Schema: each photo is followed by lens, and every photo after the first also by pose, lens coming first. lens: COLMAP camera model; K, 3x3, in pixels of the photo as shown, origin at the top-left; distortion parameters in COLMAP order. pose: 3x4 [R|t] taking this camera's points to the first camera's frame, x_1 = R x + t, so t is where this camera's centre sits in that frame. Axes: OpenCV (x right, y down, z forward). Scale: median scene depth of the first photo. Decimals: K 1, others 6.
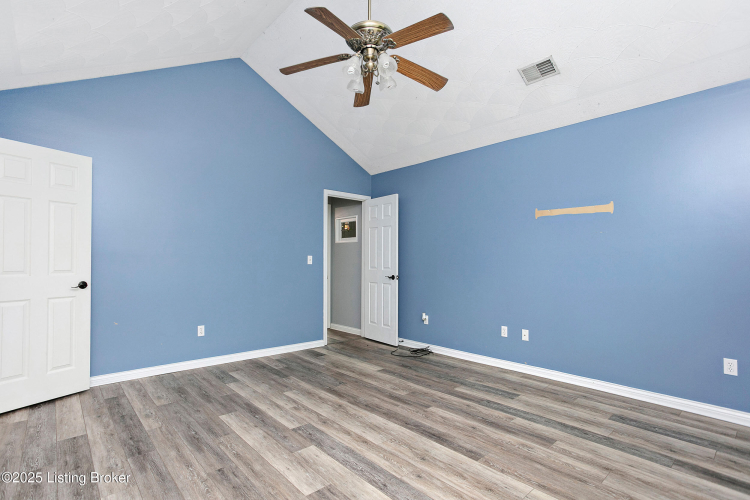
lens RADIAL K [[371.0, 0, 376.2], [0, 371.0, 247.5], [0, 0, 1]] dist [-0.035328, -0.000473]
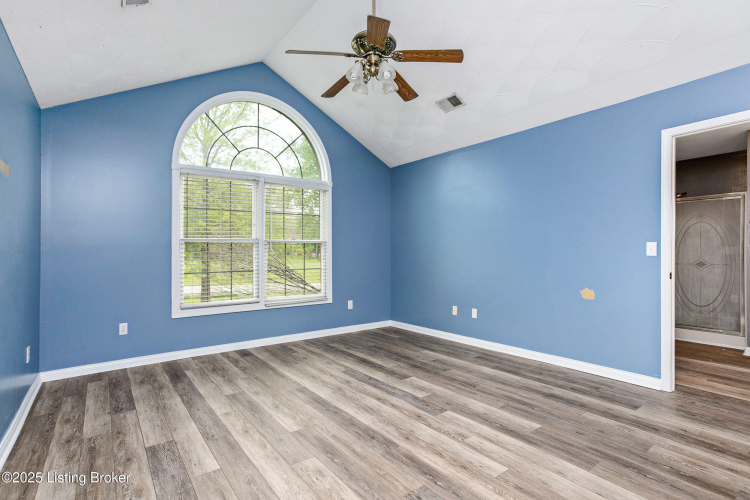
lens RADIAL K [[371.0, 0, 375.0], [0, 371.0, 256.0], [0, 0, 1]] dist [-0.035328, -0.000473]
pose [[-0.996605, 0.002762, 0.082285, -0.105888], [0.000489, 0.999618, -0.027632, 0.077414], [-0.082330, -0.027498, -0.996226, 1.983467]]
